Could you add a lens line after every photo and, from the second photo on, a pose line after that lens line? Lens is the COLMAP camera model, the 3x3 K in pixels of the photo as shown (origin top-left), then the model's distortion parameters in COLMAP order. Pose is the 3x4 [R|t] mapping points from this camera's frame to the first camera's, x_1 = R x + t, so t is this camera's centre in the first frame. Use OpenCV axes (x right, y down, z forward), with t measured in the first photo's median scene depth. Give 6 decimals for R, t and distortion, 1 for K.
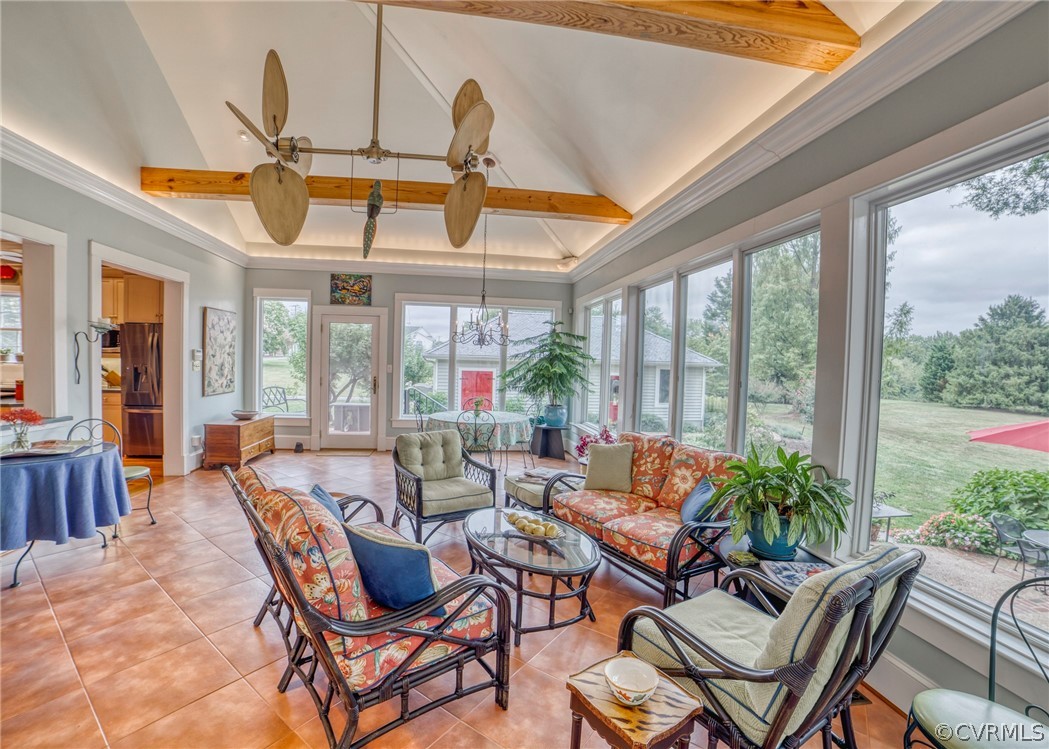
lens RADIAL K [[470.2, 0, 520.5], [0, 470.2, 377.8], [0, 0, 1]] dist [-0.111683, 0.042223]
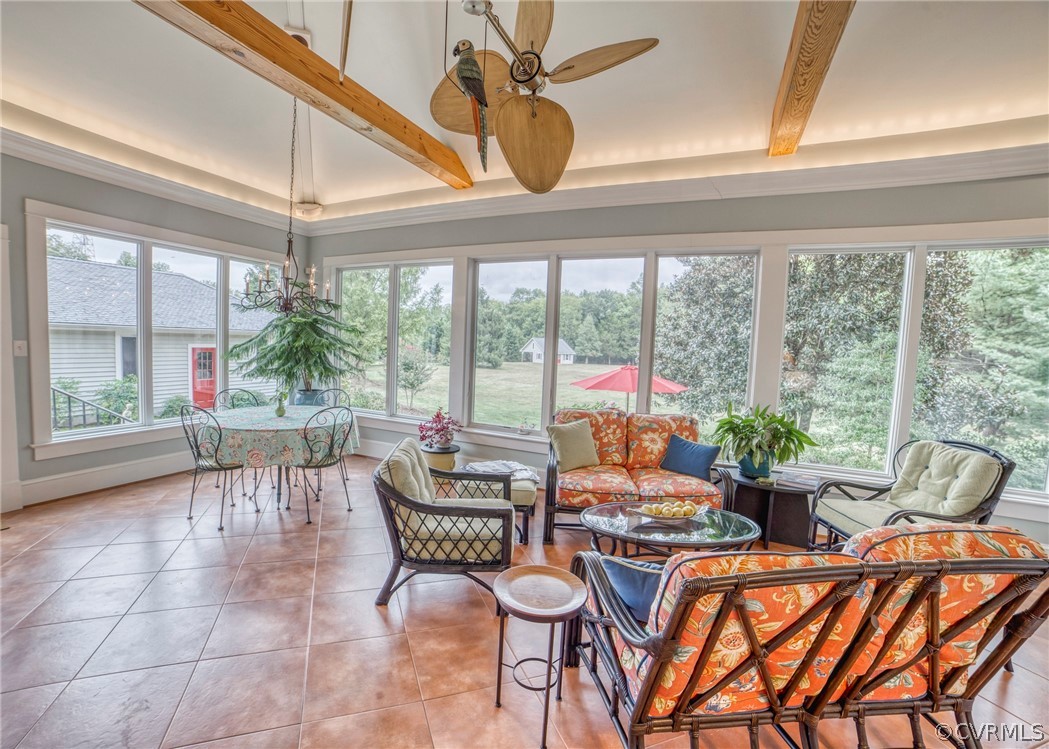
lens RADIAL K [[457.7, 0, 511.2], [0, 457.7, 375.1], [0, 0, 1]] dist [-0.101980, 0.036834]
pose [[0.550349, -0.065450, 0.832366, -0.502429], [0.007233, 0.997259, 0.073634, -0.026544], [-0.834904, -0.034504, 0.549314, 0.404857]]
